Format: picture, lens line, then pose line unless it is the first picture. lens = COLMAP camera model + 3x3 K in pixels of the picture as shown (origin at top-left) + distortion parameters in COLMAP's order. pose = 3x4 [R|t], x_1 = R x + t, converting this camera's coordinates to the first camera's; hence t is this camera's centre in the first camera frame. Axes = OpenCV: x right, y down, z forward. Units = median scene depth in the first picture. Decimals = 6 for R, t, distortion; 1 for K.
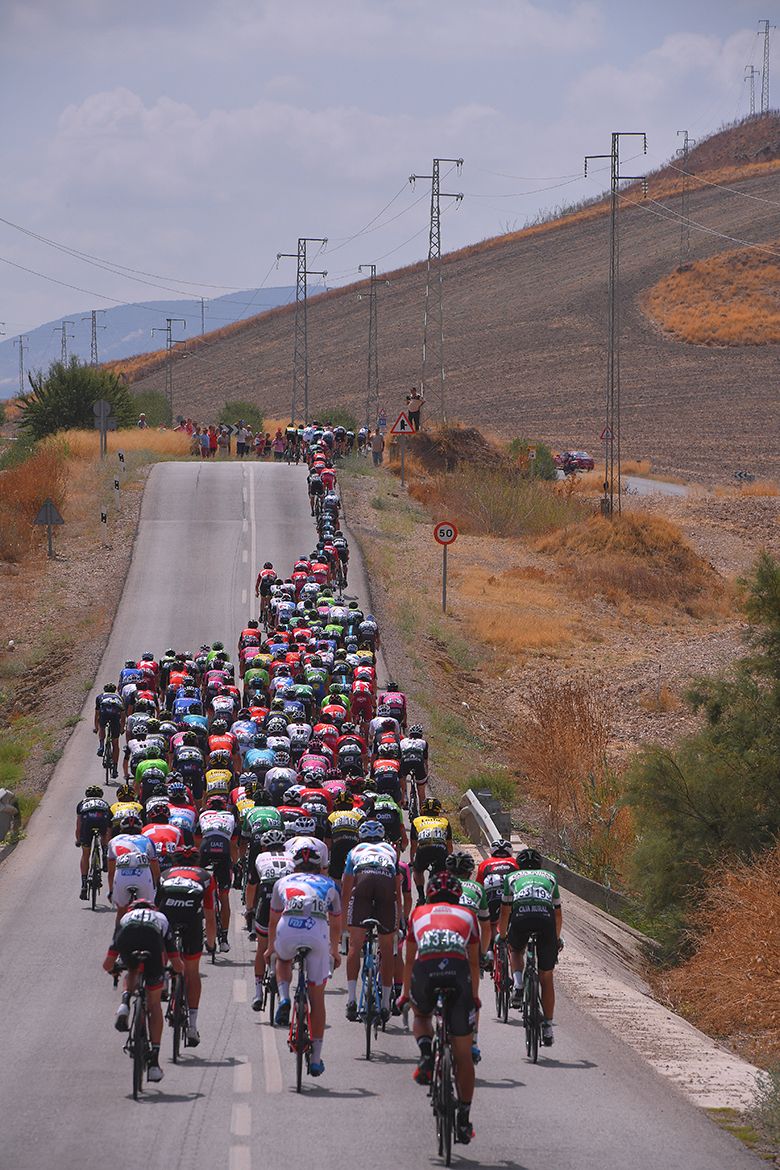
lens RADIAL K [[6575.8, 0, 389.9], [0, 6575.8, 584.7], [0, 0, 1]] dist [0.580689, 0.000000]
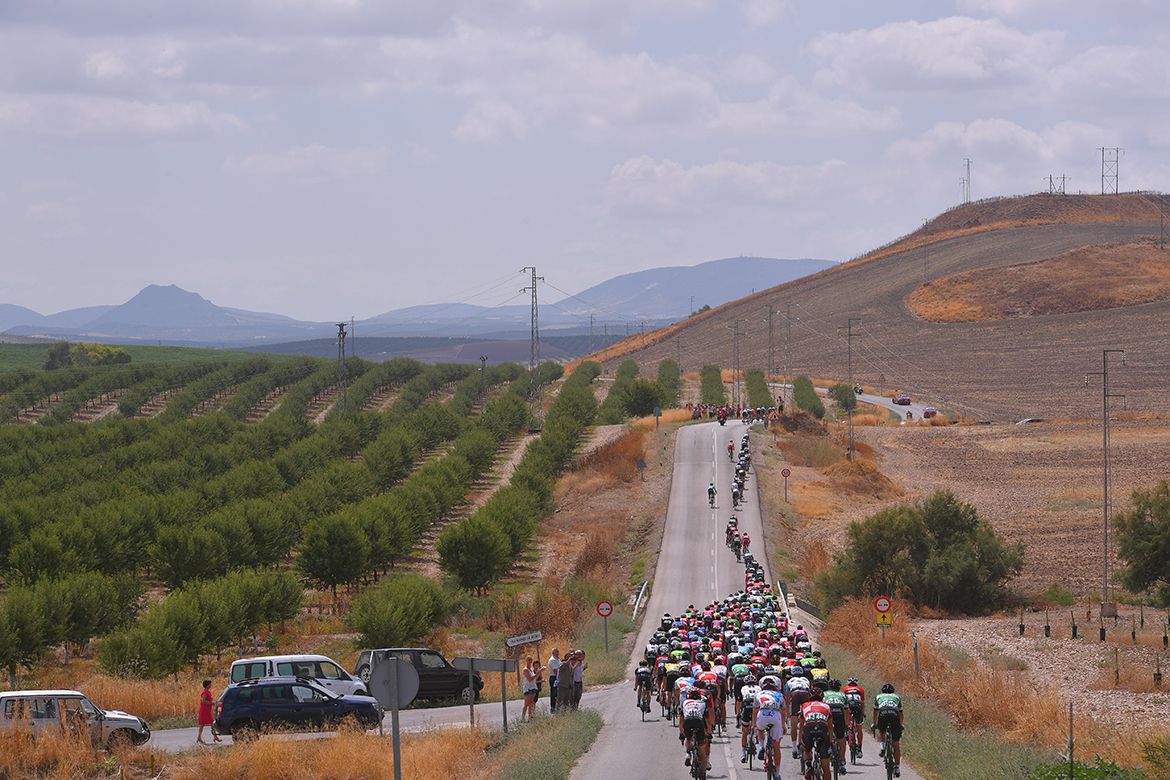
lens RADIAL K [[3579.1, 0, 584.9], [0, 3579.1, 390.5], [0, 0, 1]] dist [-0.093004, 0.000000]
pose [[0.998257, -0.011998, -0.057791, 0.002642], [0.011524, 0.999897, -0.008520, -0.007079], [0.057887, 0.007840, 0.998292, -0.117162]]
